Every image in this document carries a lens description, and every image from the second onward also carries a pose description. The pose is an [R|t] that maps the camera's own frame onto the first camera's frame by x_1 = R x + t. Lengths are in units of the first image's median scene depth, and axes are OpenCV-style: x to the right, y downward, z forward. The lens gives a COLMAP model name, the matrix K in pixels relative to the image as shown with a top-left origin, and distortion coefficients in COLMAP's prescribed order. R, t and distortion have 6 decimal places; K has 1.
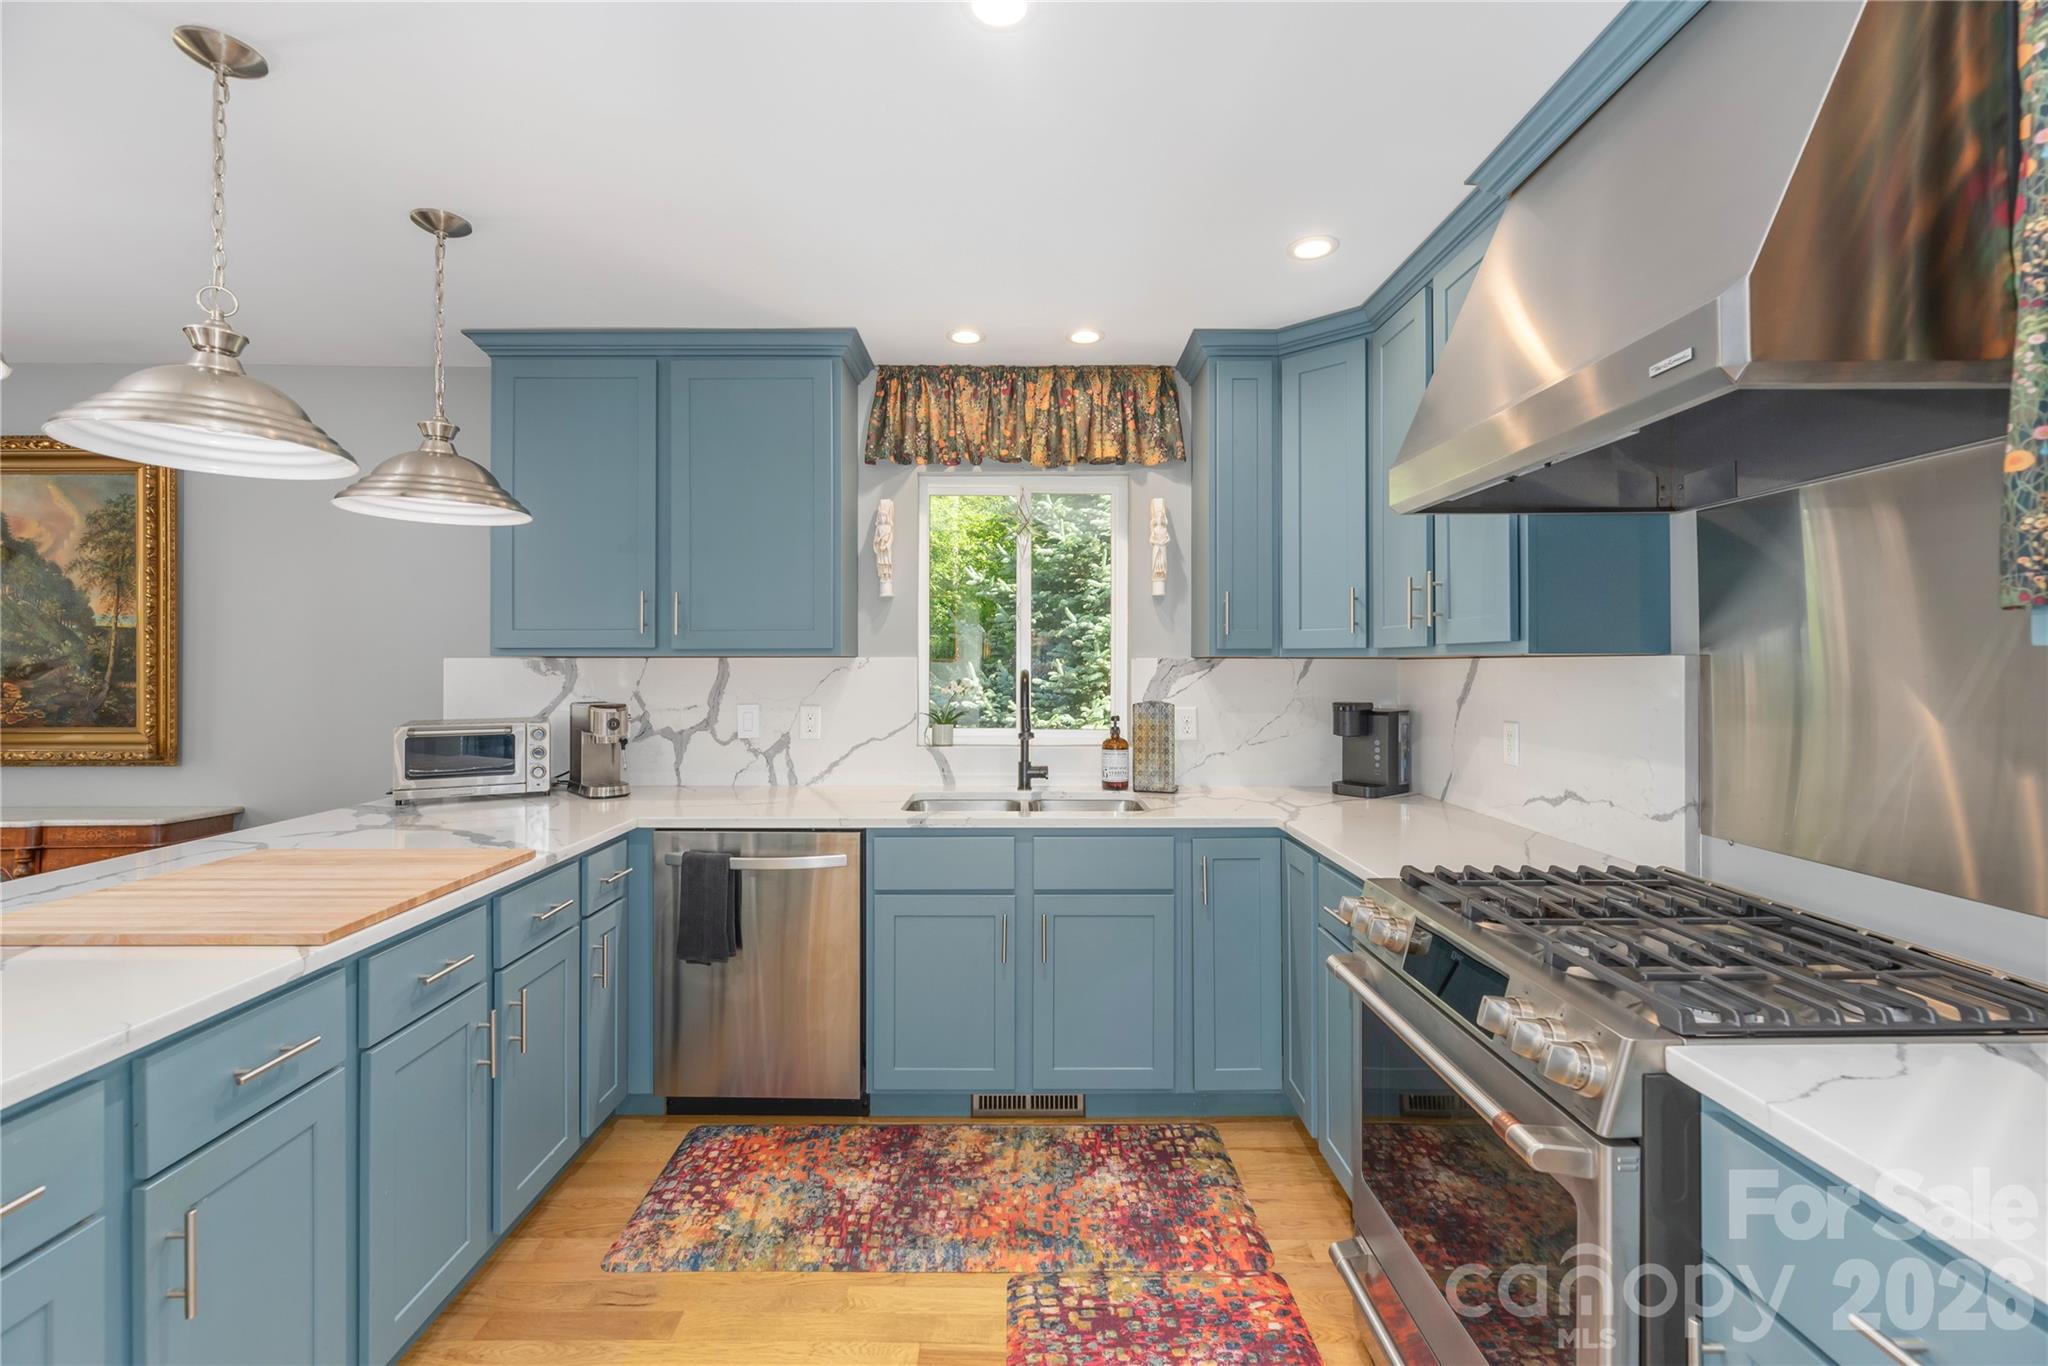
lens RADIAL K [[851.8, 0, 1004.8], [0, 851.8, 657.7], [0, 0, 1]] dist [-0.002034, 0.000066]
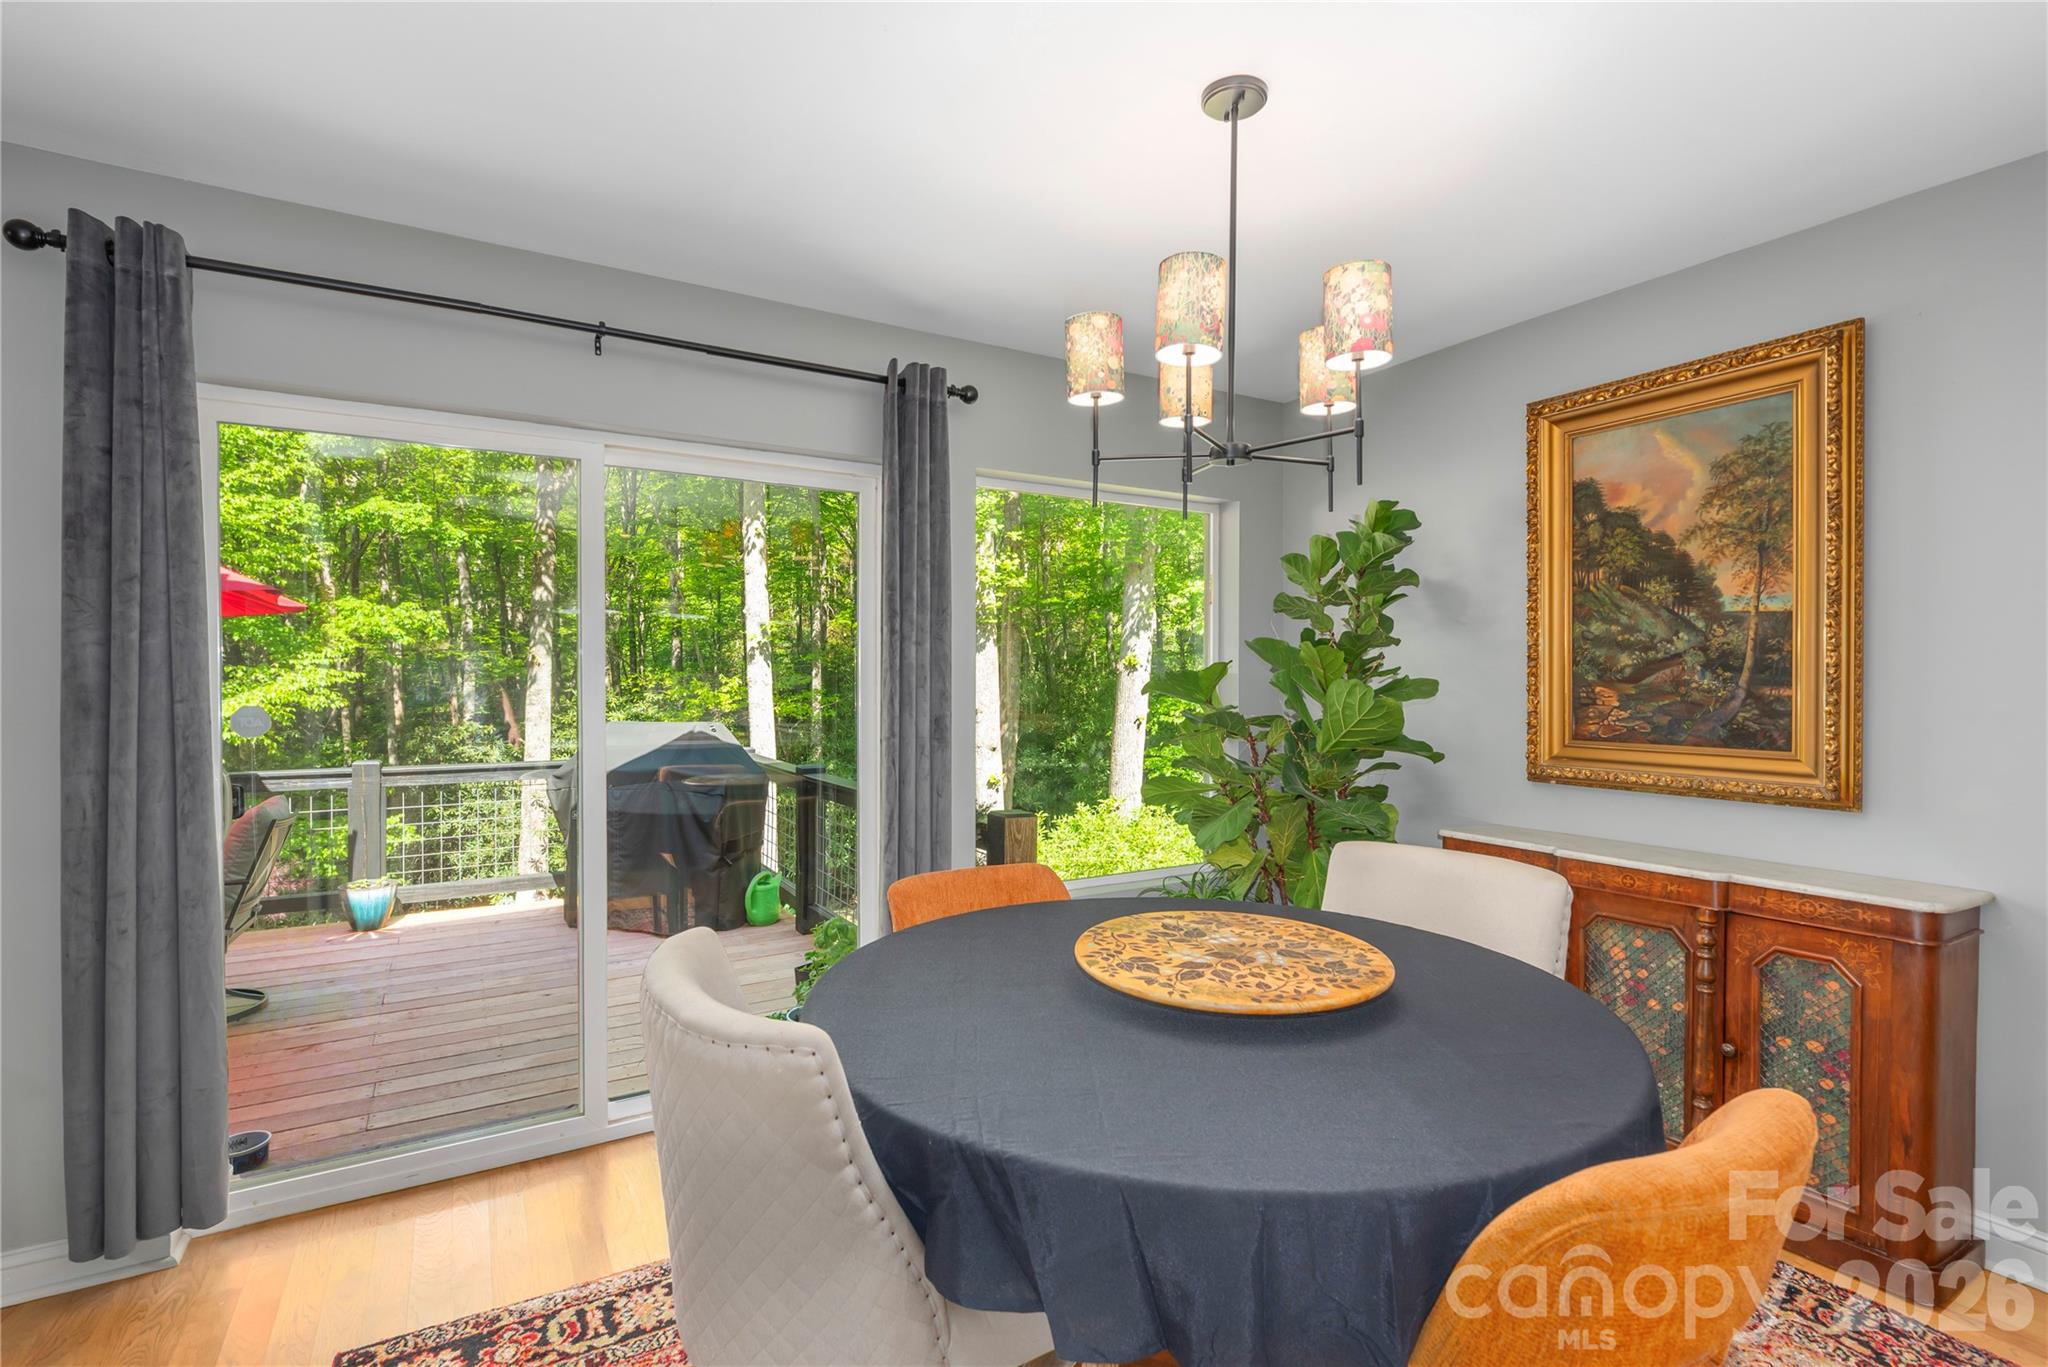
lens RADIAL K [[955.0, 0, 1027.8], [0, 955.0, 682.8], [0, 0, 1]] dist [0.000219, -0.000112]
pose [[0.506728, 0.006761, -0.862079, -0.666504], [0.006478, 0.999911, 0.011649, 0.011420], [0.862081, -0.011487, 0.506640, 0.054856]]
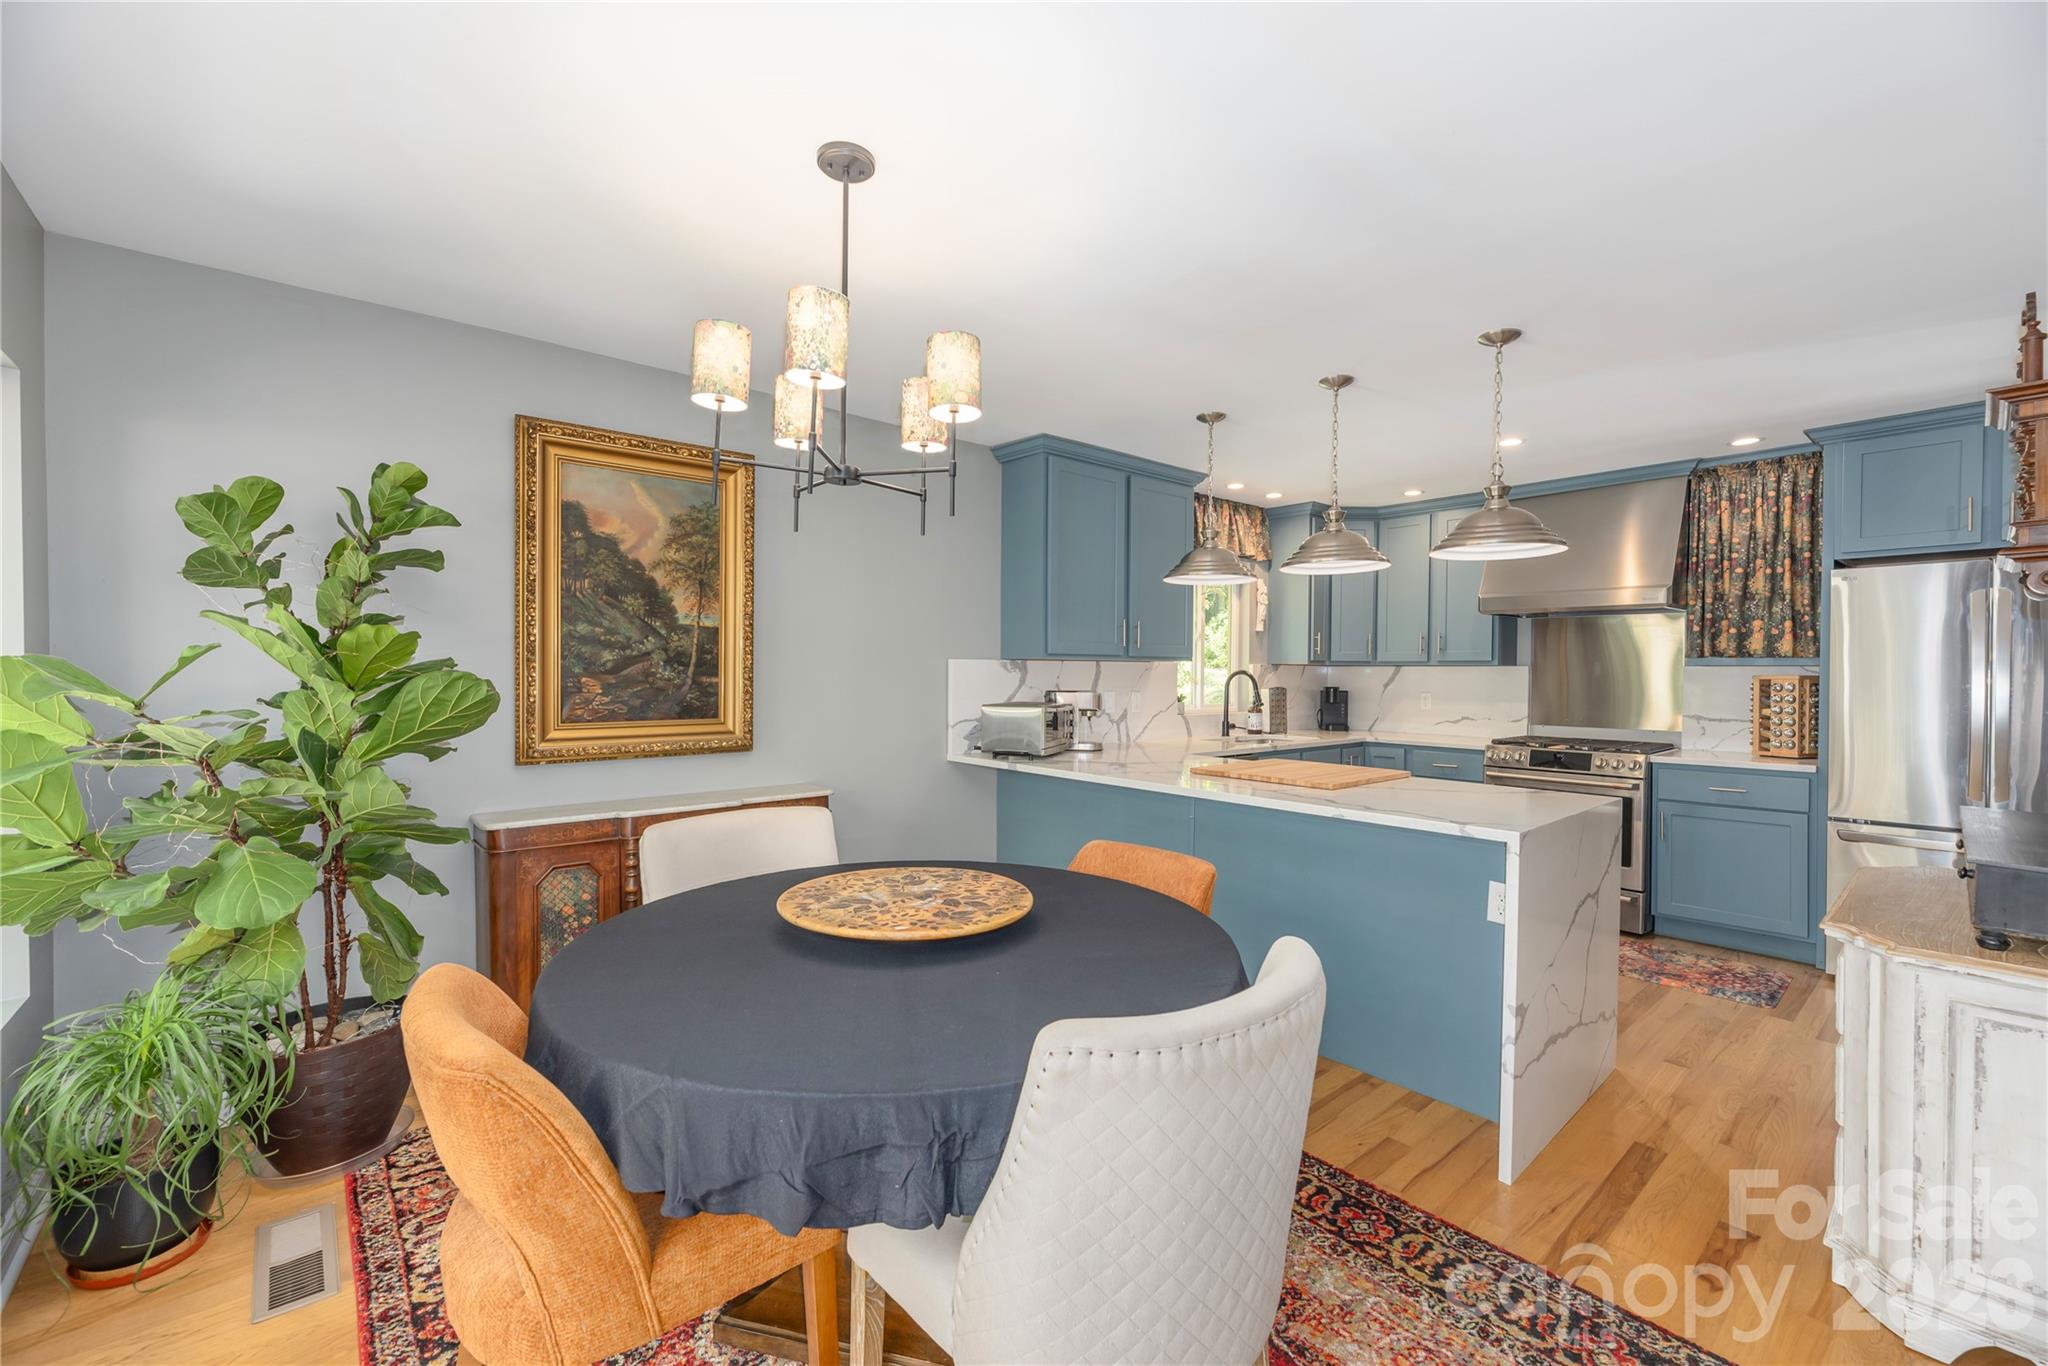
lens RADIAL K [[851.8, 0, 1007.8], [0, 851.8, 685.8], [0, 0, 1]] dist [-0.002034, 0.000066]
pose [[0.764348, -0.006145, 0.644775, -1.455197], [-0.011532, 0.999664, 0.023197, 0.010544], [-0.644701, -0.025166, 0.764020, -0.075412]]
